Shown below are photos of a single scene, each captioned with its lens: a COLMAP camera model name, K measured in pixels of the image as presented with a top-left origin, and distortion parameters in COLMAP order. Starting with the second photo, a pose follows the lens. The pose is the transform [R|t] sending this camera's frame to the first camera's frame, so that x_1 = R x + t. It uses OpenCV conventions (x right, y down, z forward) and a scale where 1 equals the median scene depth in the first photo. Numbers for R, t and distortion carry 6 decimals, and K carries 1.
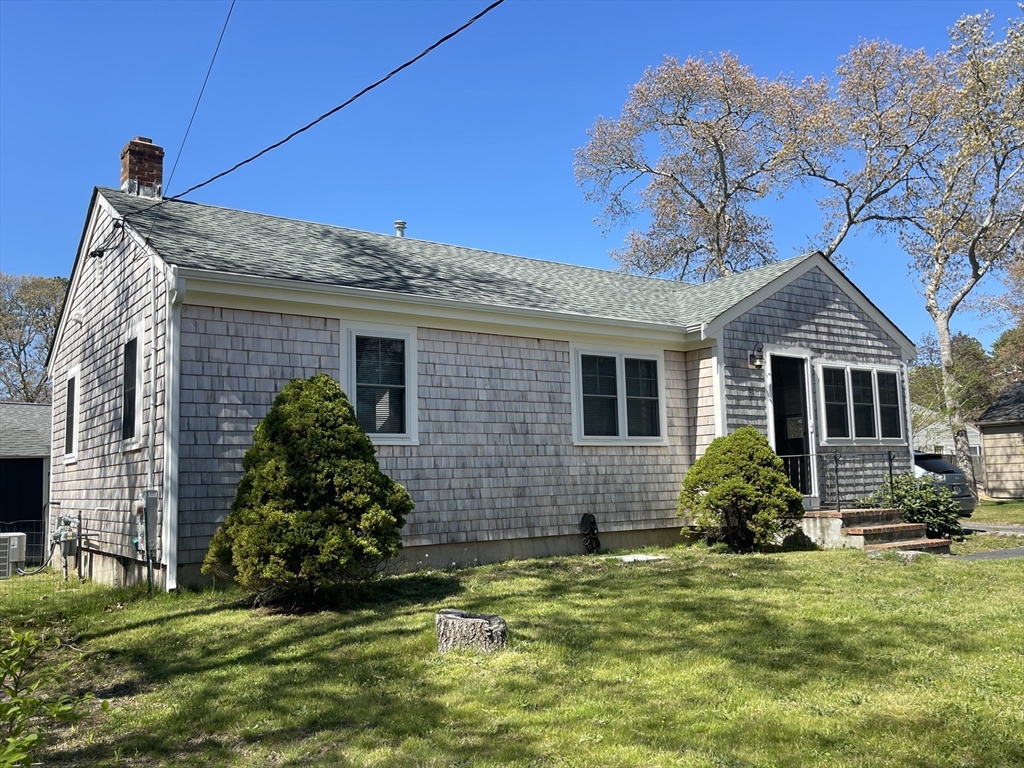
lens RADIAL K [[878.1, 0, 511.0], [0, 878.1, 385.1], [0, 0, 1]] dist [0.004481, 0.001012]
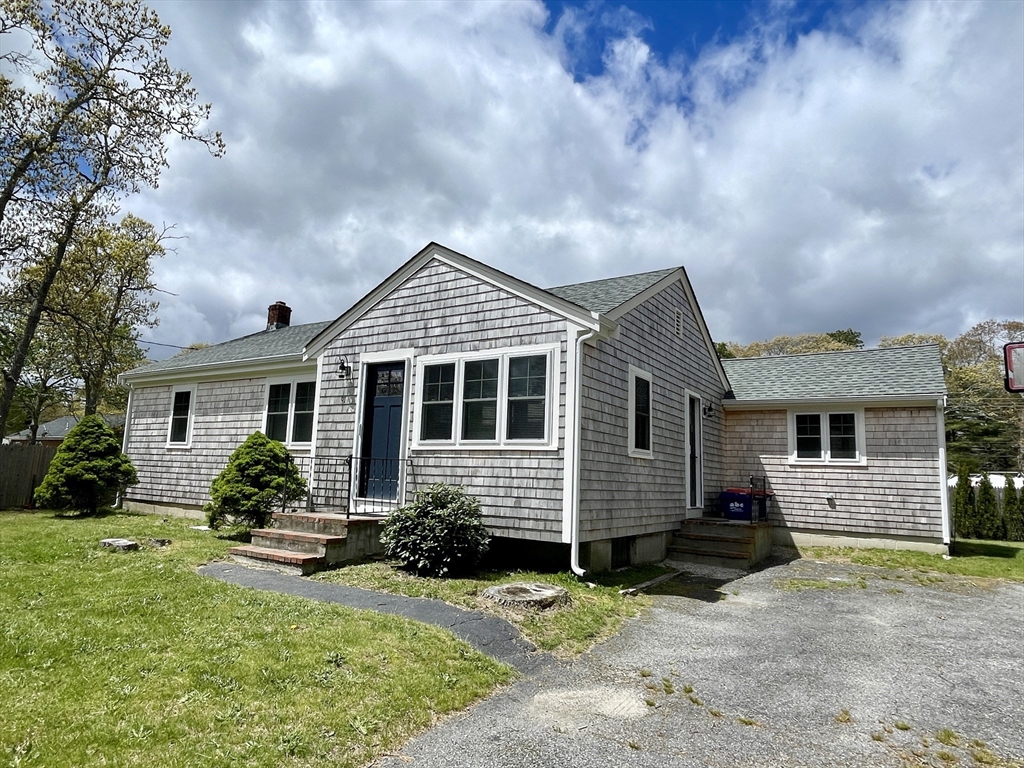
lens RADIAL K [[636.4, 0, 511.3], [0, 636.4, 383.8], [0, 0, 1]] dist [0.002221, 0.000104]
pose [[0.380462, -0.089037, -0.920500, 0.992270], [0.067983, 0.995354, -0.068179, 0.051005], [0.922294, -0.036639, 0.384748, 0.814099]]
